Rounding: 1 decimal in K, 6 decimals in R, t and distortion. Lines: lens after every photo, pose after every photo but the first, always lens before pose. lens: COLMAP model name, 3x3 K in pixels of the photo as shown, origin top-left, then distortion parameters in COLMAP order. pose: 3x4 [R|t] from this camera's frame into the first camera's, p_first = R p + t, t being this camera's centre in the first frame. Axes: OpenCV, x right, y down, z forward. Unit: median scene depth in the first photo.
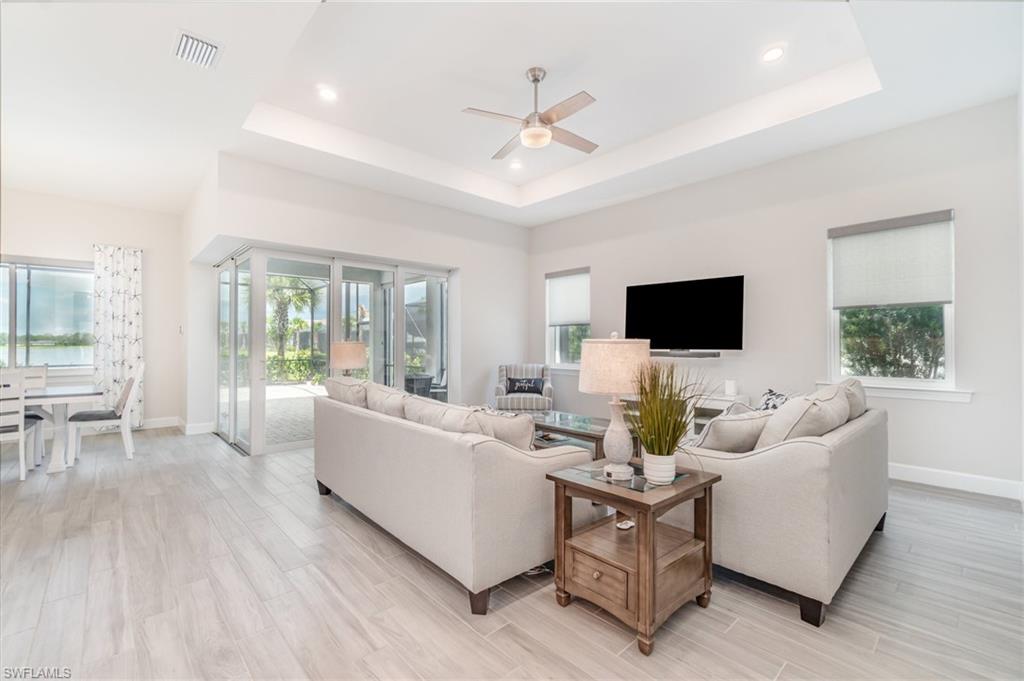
lens RADIAL K [[446.3, 0, 503.2], [0, 446.3, 338.9], [0, 0, 1]] dist [0.002575, -0.000630]
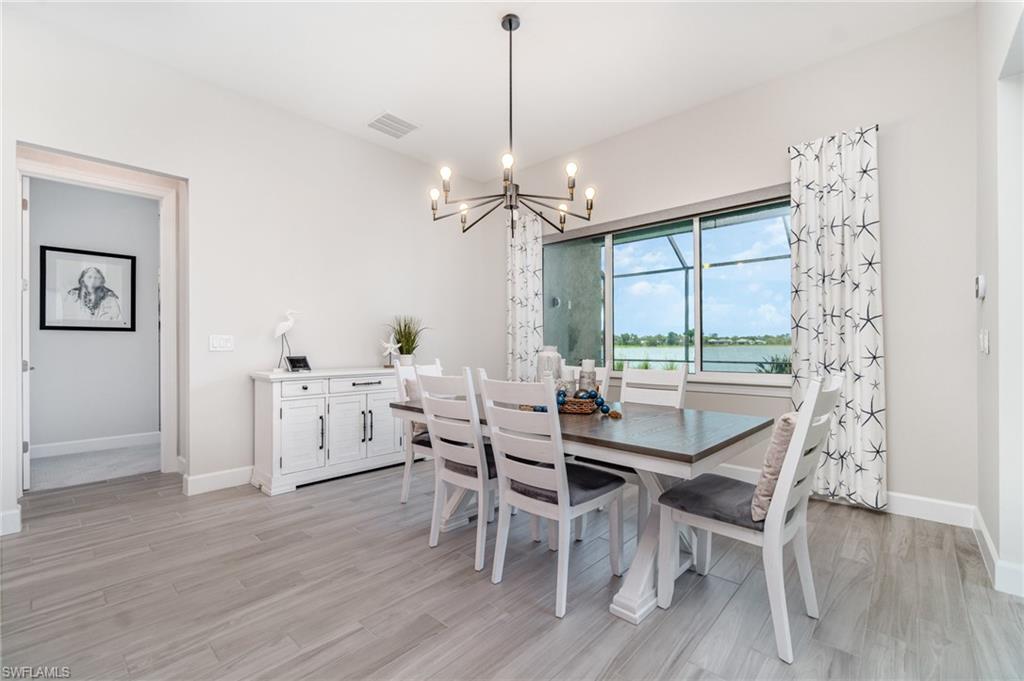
lens RADIAL K [[446.3, 0, 511.1], [0, 446.3, 343.5], [0, 0, 1]] dist [0.002575, -0.000630]
pose [[0.097901, -0.008134, -0.995163, -0.401815], [0.018736, 0.999804, -0.006329, 0.023290], [0.995020, -0.018026, 0.098034, 0.594573]]
